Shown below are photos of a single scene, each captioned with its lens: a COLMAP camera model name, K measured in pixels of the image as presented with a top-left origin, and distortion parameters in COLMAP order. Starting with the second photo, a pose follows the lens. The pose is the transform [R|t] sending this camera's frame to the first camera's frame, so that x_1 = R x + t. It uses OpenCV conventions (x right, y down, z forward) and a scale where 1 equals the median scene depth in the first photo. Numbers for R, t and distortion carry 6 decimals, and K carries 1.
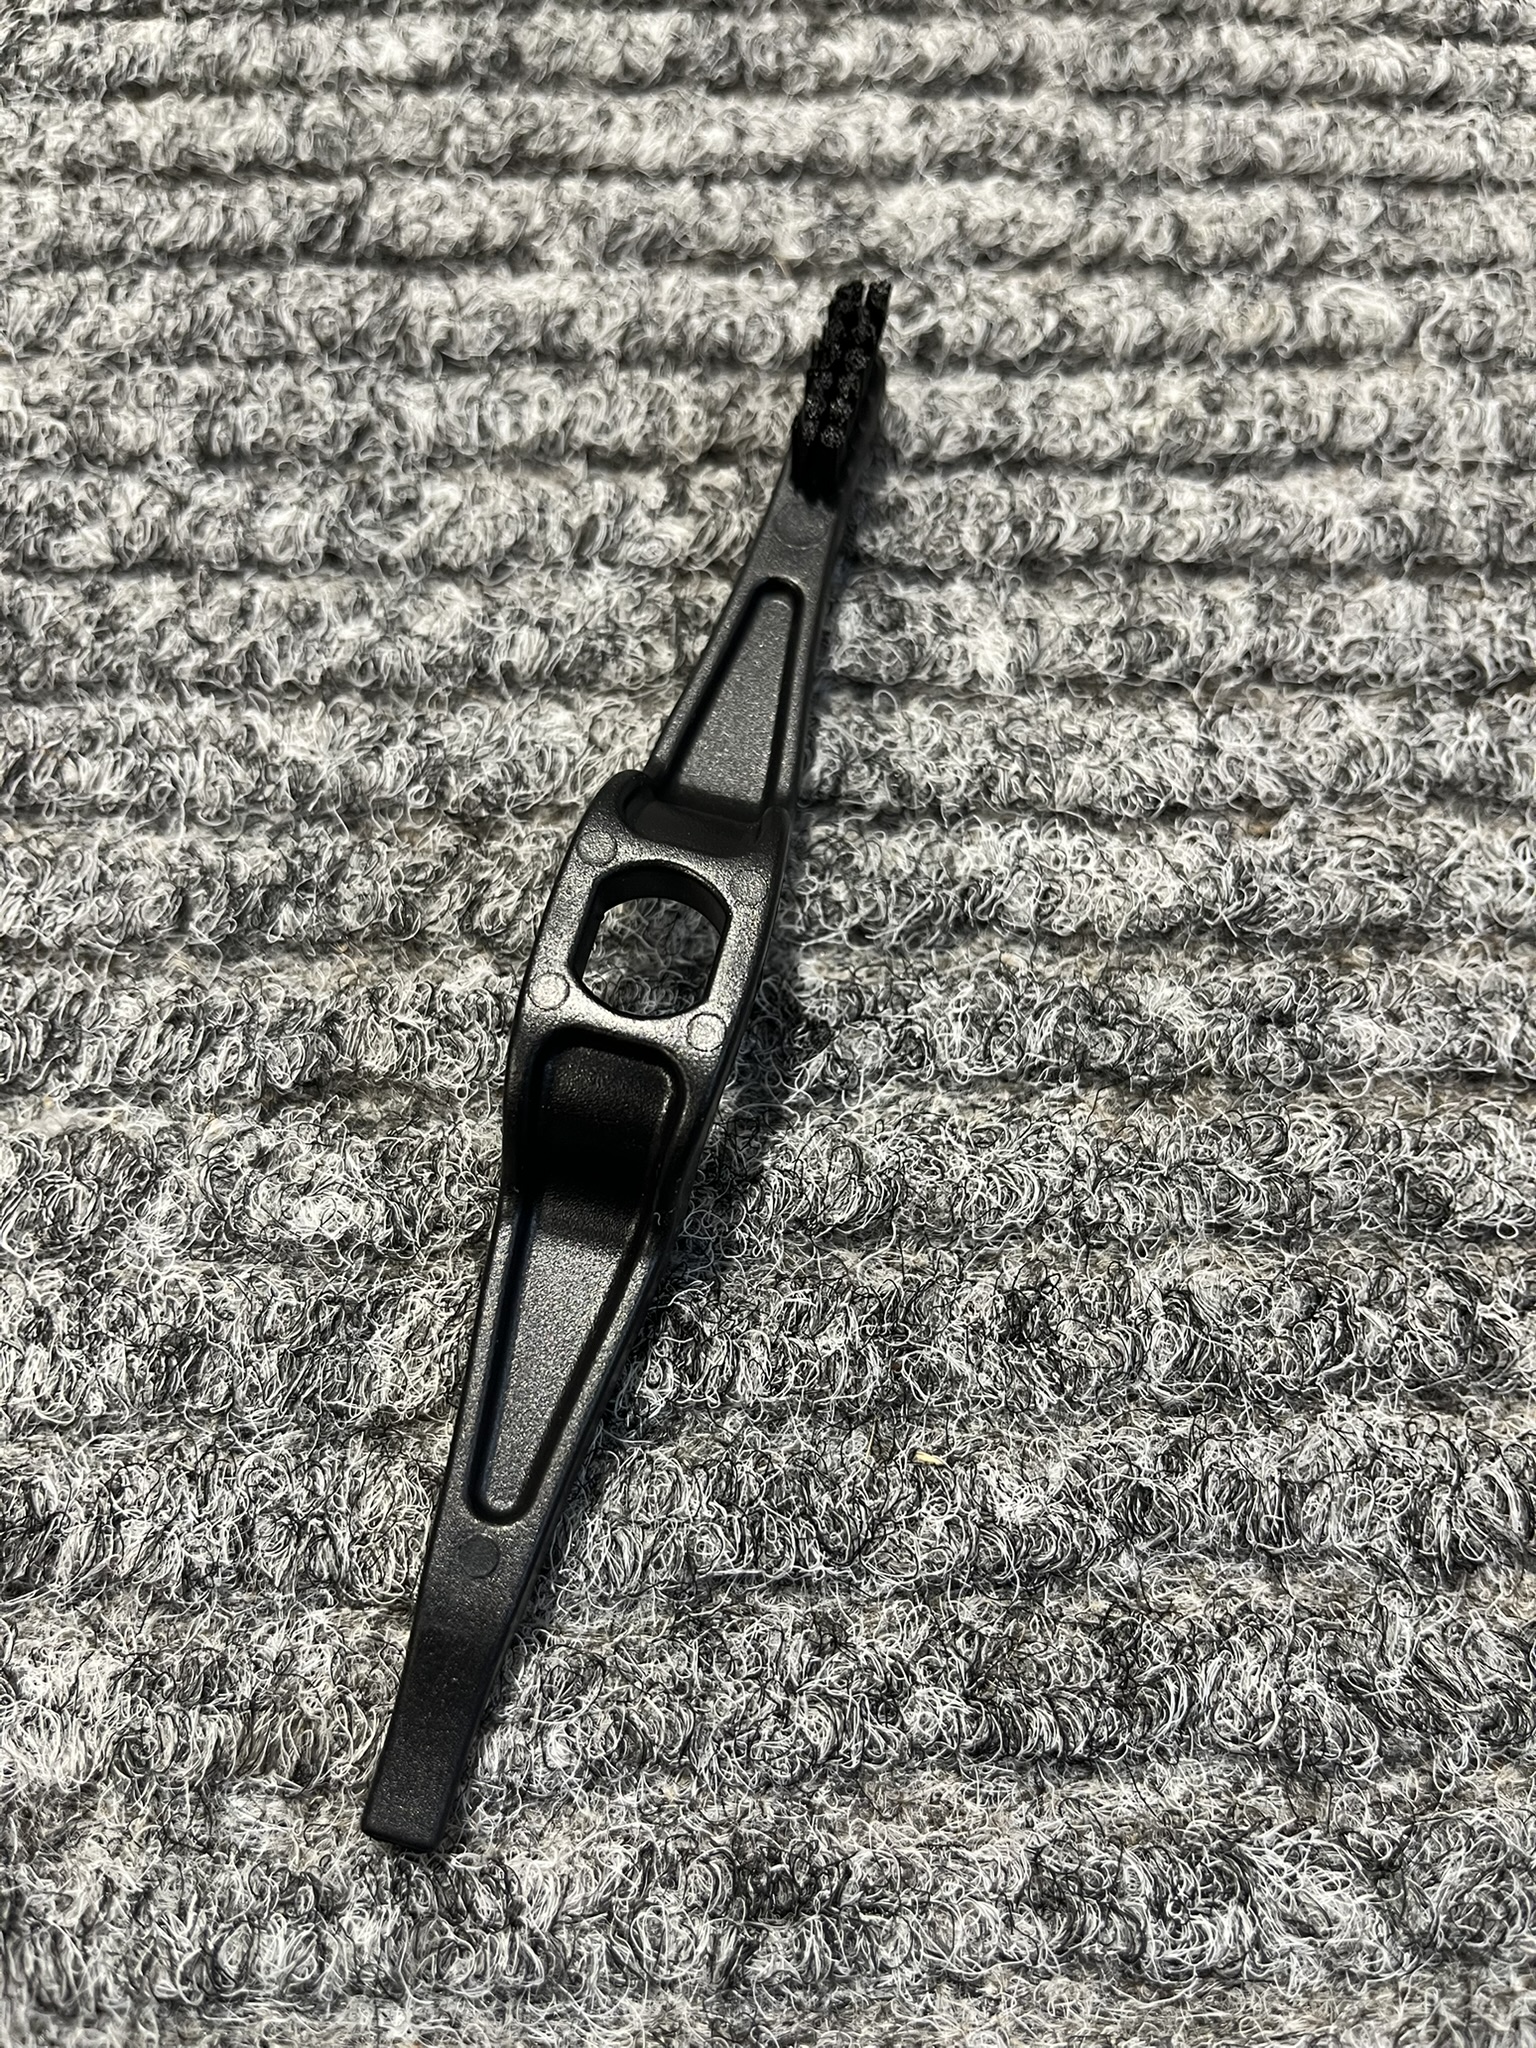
lens RADIAL K [[1553.2, 0, 760.8], [0, 1553.2, 1022.2], [0, 0, 1]] dist [0.014547, -0.062378]
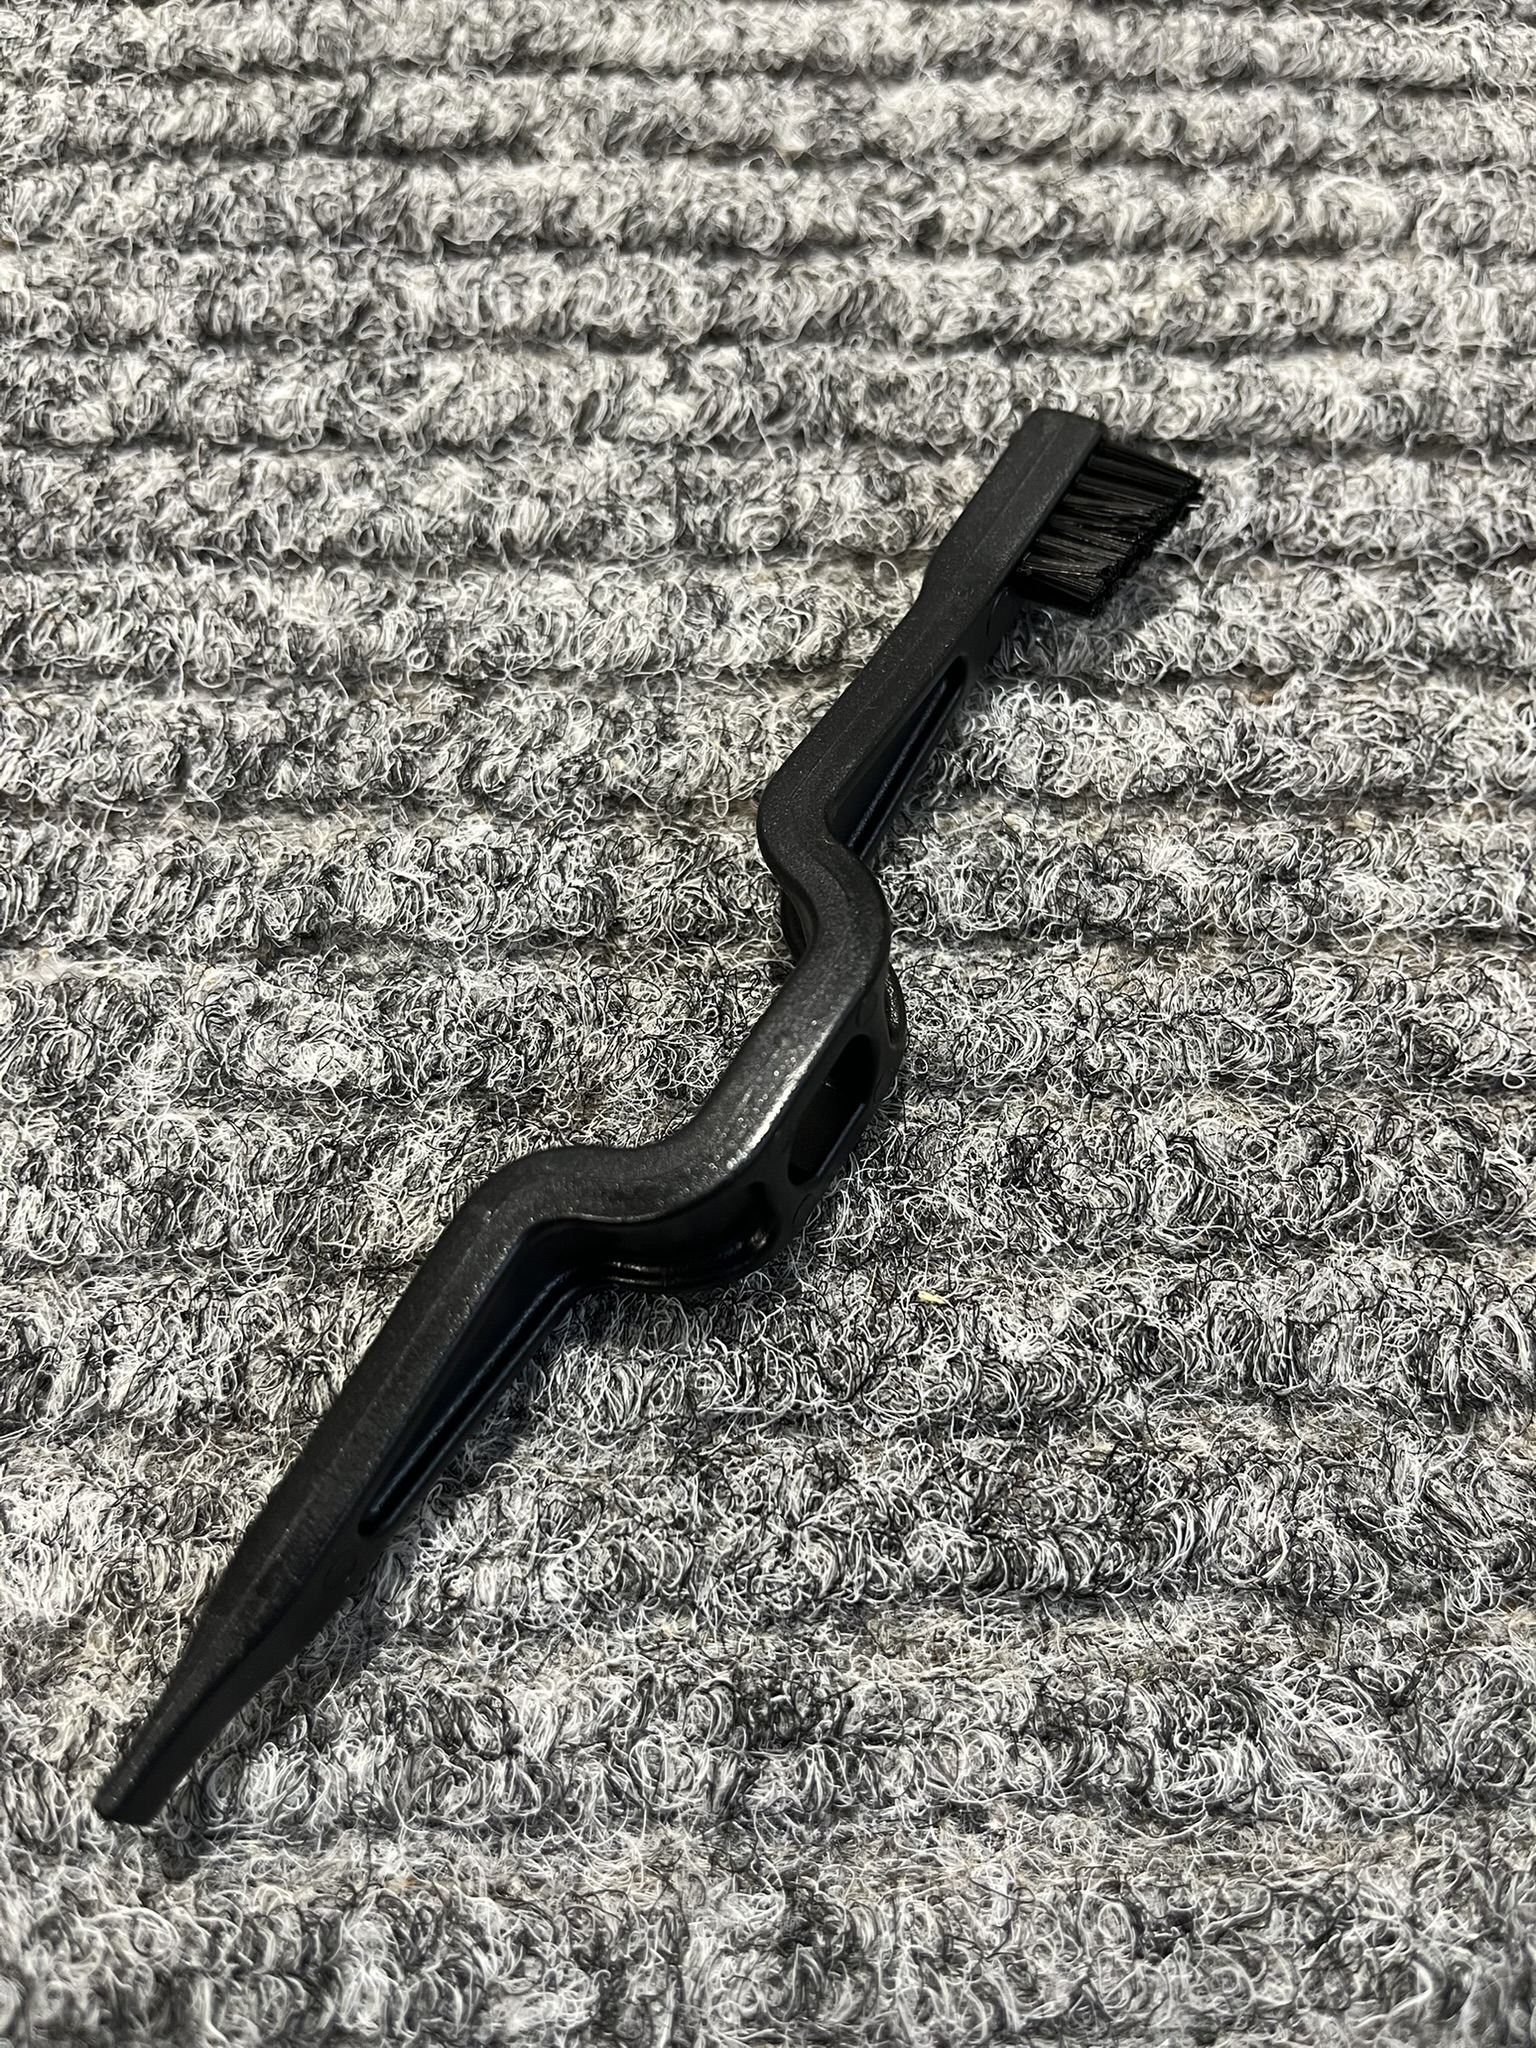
lens RADIAL K [[1553.2, 0, 758.4], [0, 1553.2, 1024.3], [0, 0, 1]] dist [0.014547, -0.062378]
pose [[0.999998, 0.001372, 0.001435, -0.003273], [-0.001352, 0.999906, -0.013641, 0.104847], [-0.001454, 0.013639, 0.999906, 0.007063]]
